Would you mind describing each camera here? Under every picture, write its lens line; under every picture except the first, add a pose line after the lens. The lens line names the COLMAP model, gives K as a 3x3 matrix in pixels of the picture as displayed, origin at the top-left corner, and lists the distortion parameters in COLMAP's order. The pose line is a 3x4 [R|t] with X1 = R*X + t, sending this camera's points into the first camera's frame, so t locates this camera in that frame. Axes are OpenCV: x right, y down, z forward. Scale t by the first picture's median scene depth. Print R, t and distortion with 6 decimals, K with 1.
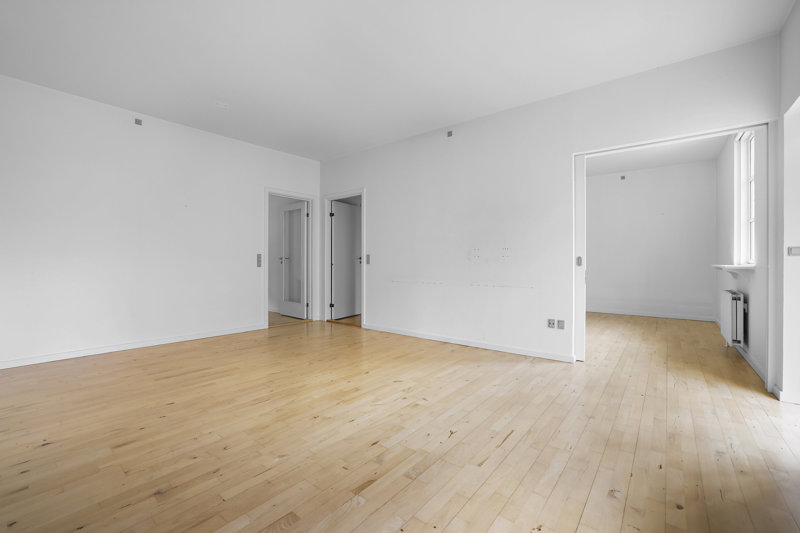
lens RADIAL K [[347.7, 0, 400.0], [0, 347.7, 266.5], [0, 0, 1]] dist [-0.002466, -0.000148]
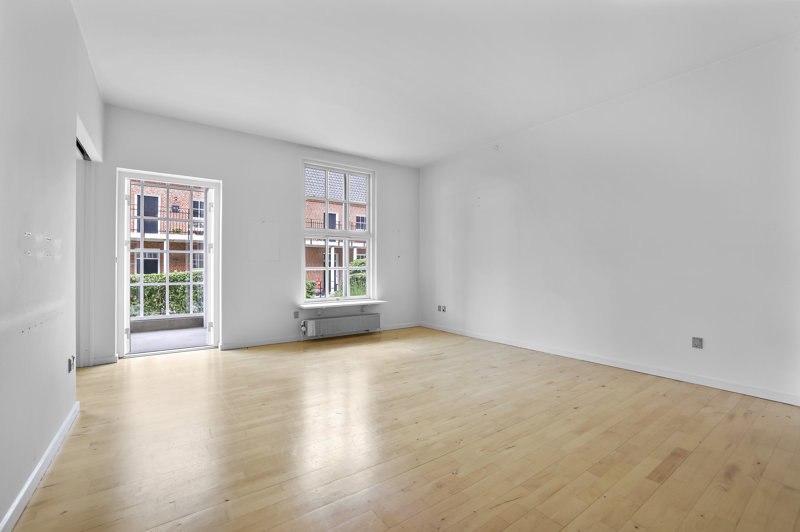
lens RADIAL K [[347.7, 0, 400.0], [0, 347.7, 266.0], [0, 0, 1]] dist [-0.002466, -0.000148]
pose [[-0.960824, 0.000229, 0.277160, -0.393271], [-0.000090, 0.999999, -0.001139, -0.011298], [-0.277160, -0.001120, -0.960823, 1.840913]]
